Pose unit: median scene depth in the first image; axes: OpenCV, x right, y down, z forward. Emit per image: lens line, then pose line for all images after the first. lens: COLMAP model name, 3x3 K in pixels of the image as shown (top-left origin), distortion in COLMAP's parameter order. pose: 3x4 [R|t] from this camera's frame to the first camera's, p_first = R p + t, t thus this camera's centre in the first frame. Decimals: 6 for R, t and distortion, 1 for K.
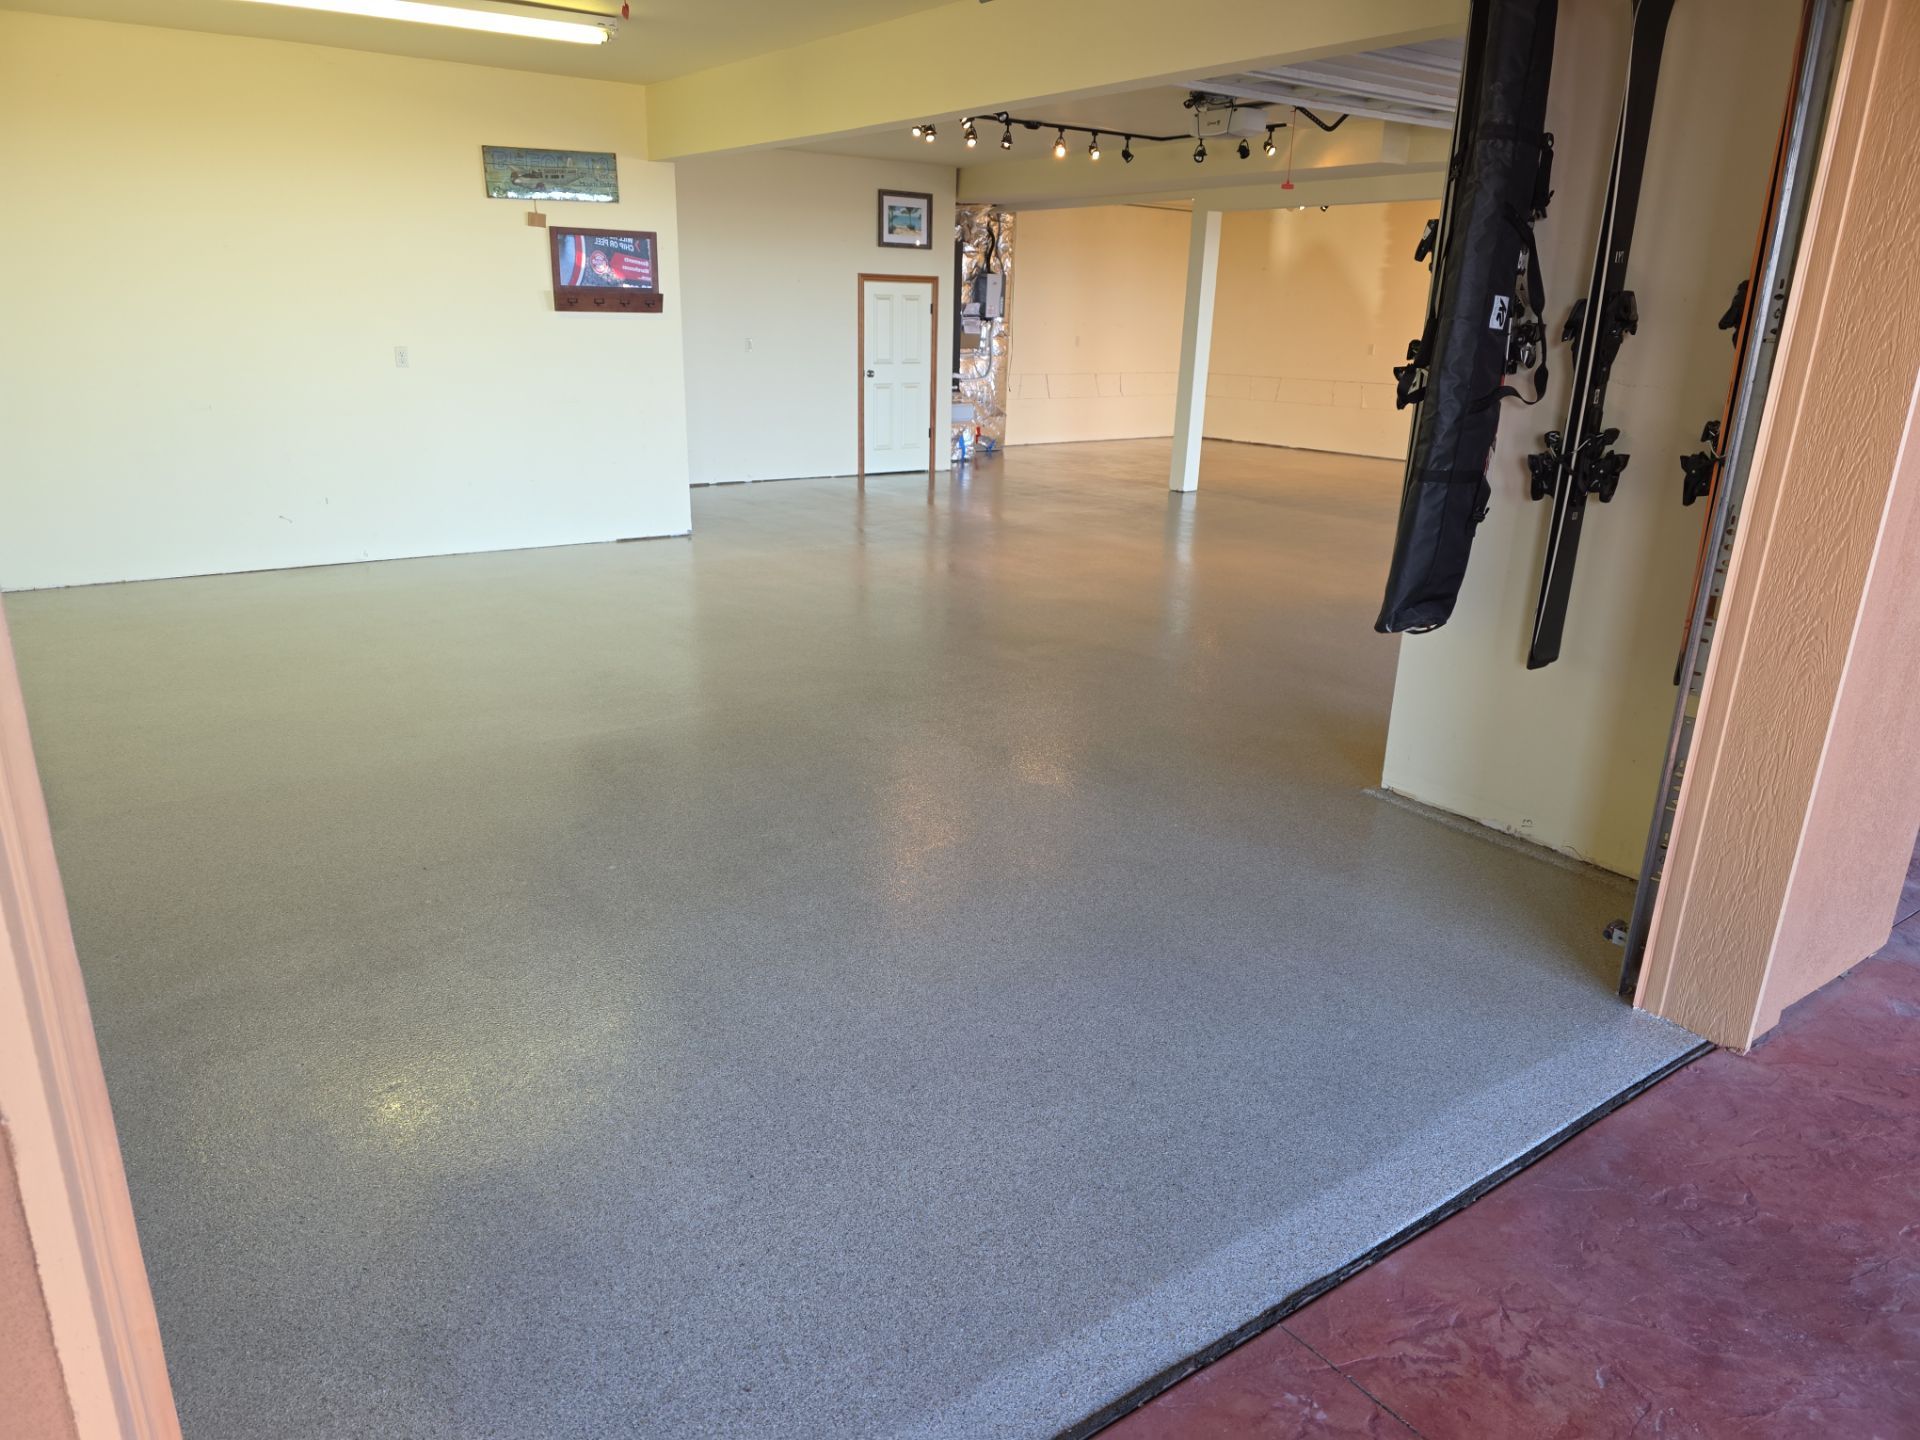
lens RADIAL K [[1282.3, 0, 932.9], [0, 1282.3, 752.8], [0, 0, 1]] dist [0.017731, -0.009830]
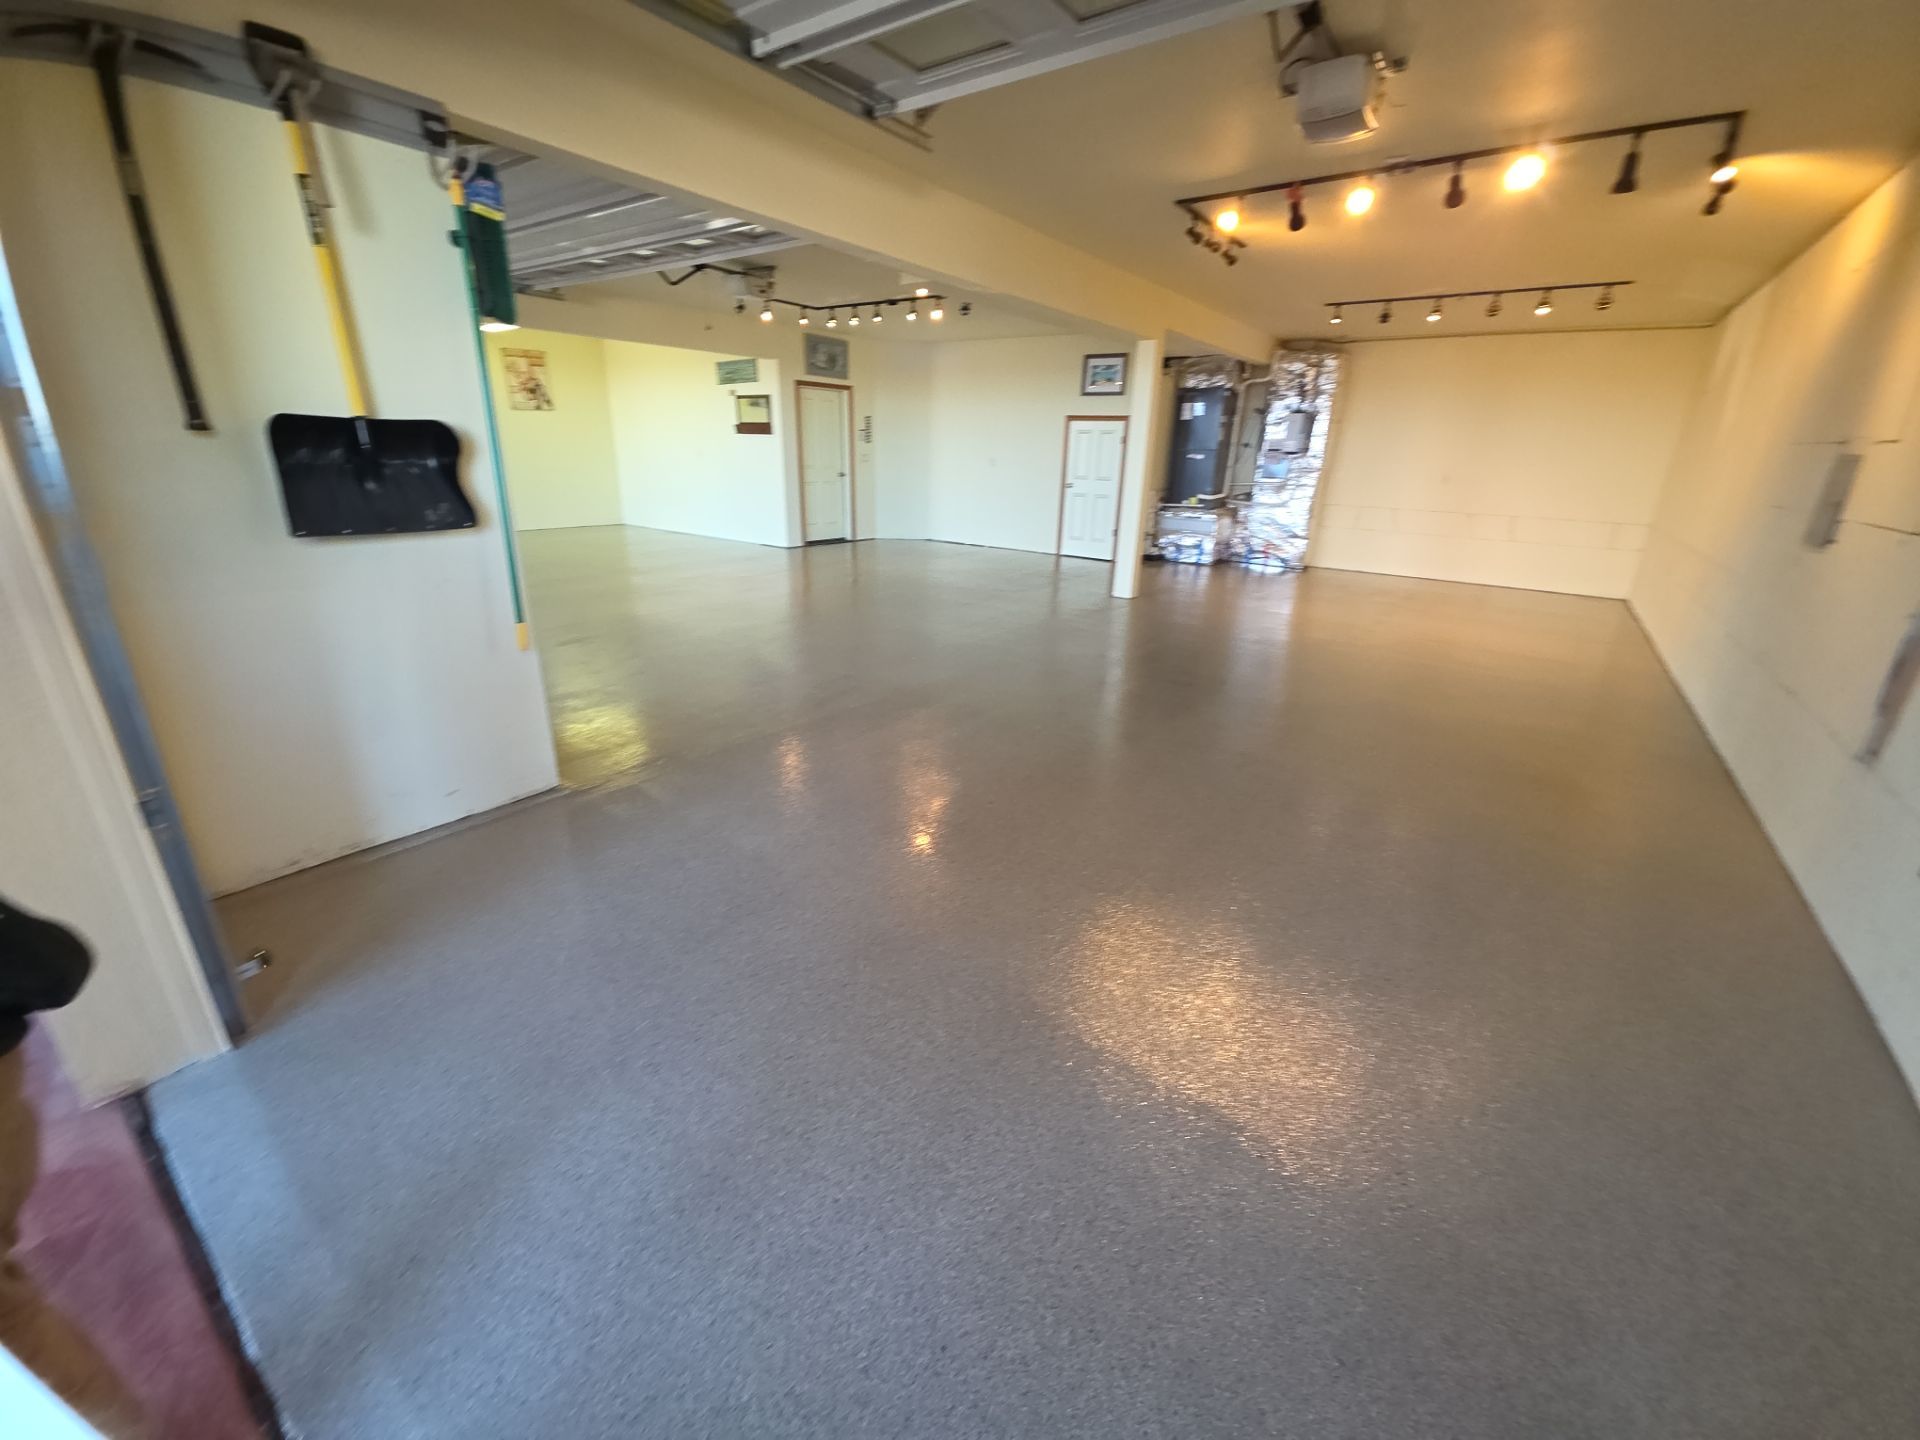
lens RADIAL K [[761.9, 0, 958.6], [0, 761.9, 726.5], [0, 0, 1]] dist [0.001392, -0.003317]
pose [[0.314054, 0.317140, -0.894870, 0.917079], [-0.331488, 0.919868, 0.209664, -0.223302], [0.889655, 0.230792, 0.394017, 0.744818]]
